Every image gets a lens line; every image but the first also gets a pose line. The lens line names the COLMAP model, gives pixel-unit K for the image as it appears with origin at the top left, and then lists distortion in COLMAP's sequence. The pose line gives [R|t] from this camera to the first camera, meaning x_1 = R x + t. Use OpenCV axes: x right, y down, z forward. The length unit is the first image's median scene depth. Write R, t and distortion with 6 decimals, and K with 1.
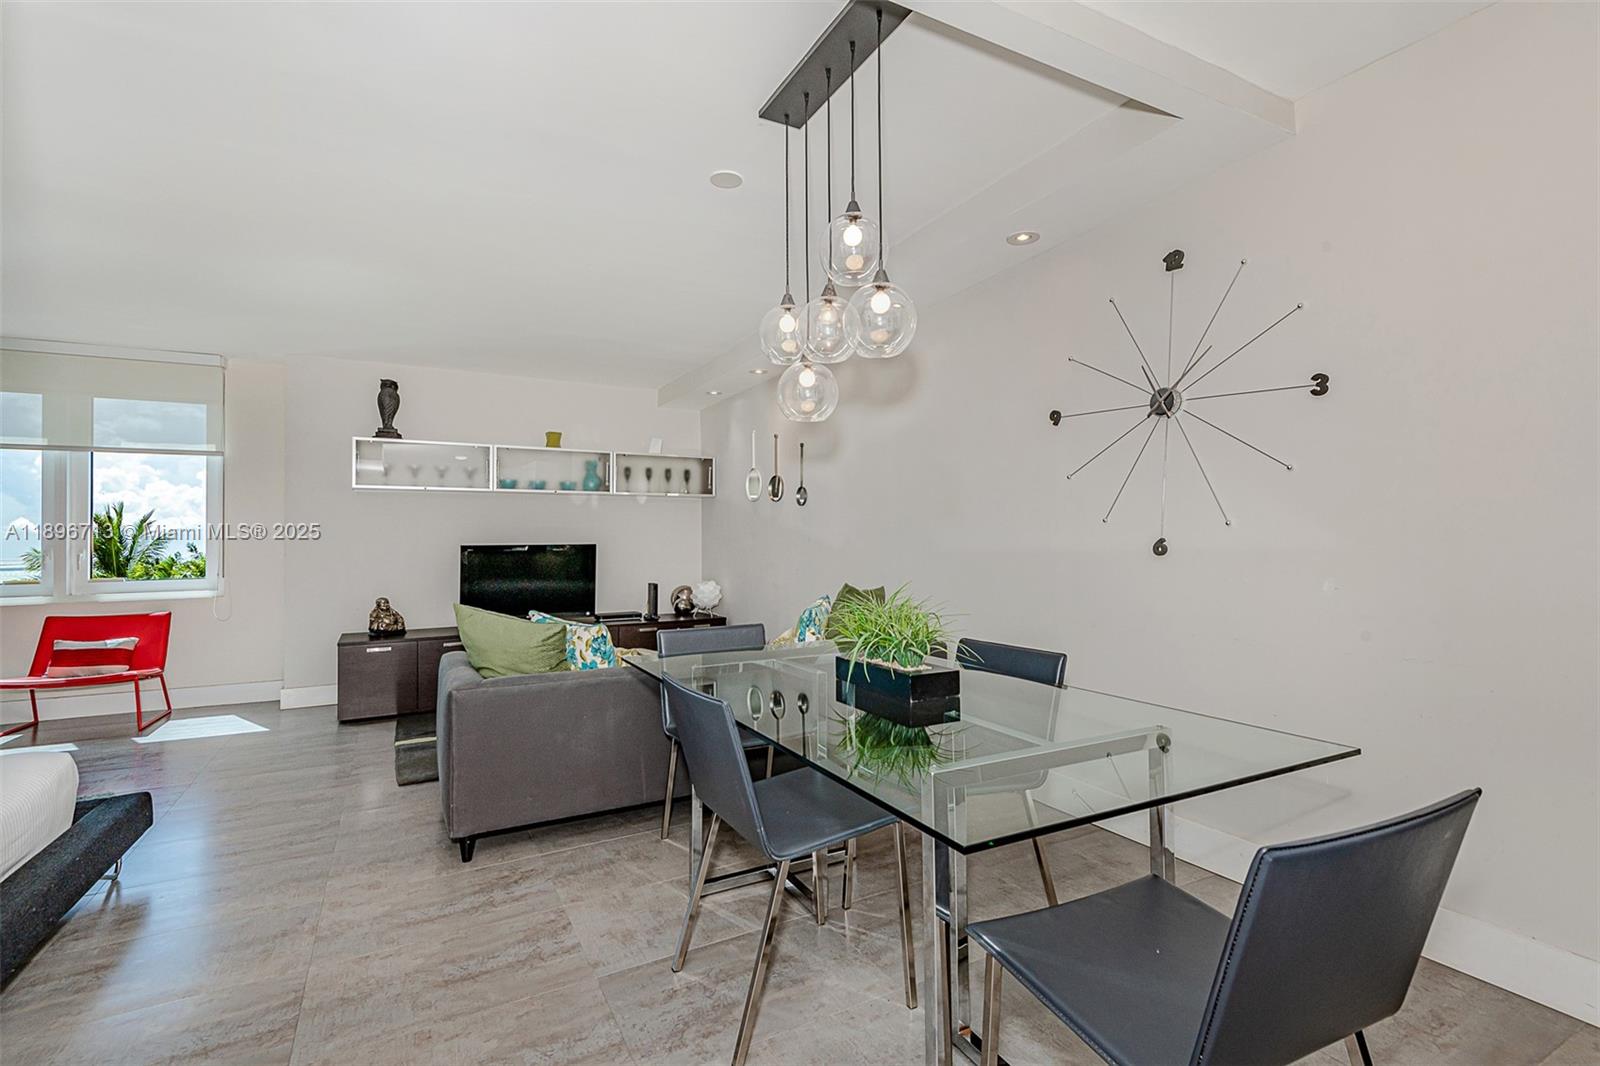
lens RADIAL K [[708.8, 0, 755.1], [0, 708.8, 528.9], [0, 0, 1]] dist [0.002099, 0.000083]
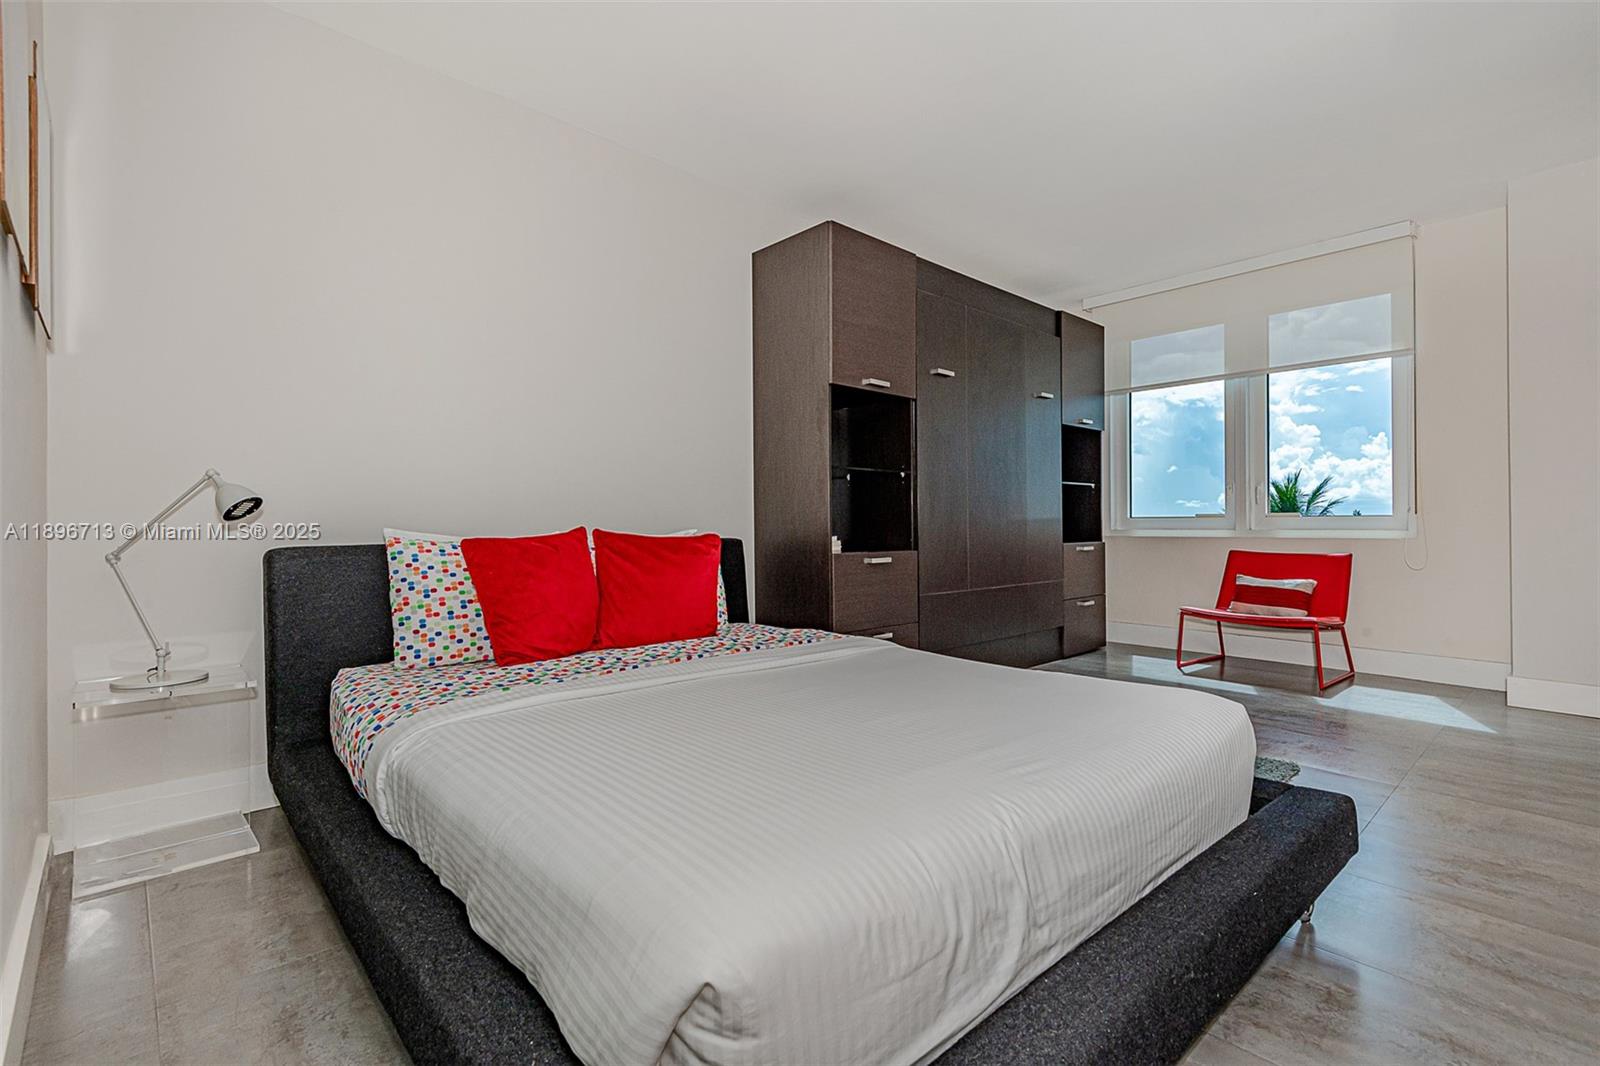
lens RADIAL K [[713.8, 0, 852.1], [0, 713.8, 521.2], [0, 0, 1]] dist [0.008214, -0.000697]
pose [[0.287904, 0.006665, -0.957636, -0.210015], [0.019236, 0.999734, 0.012741, 0.062022], [0.957466, -0.022089, 0.287700, 0.224494]]
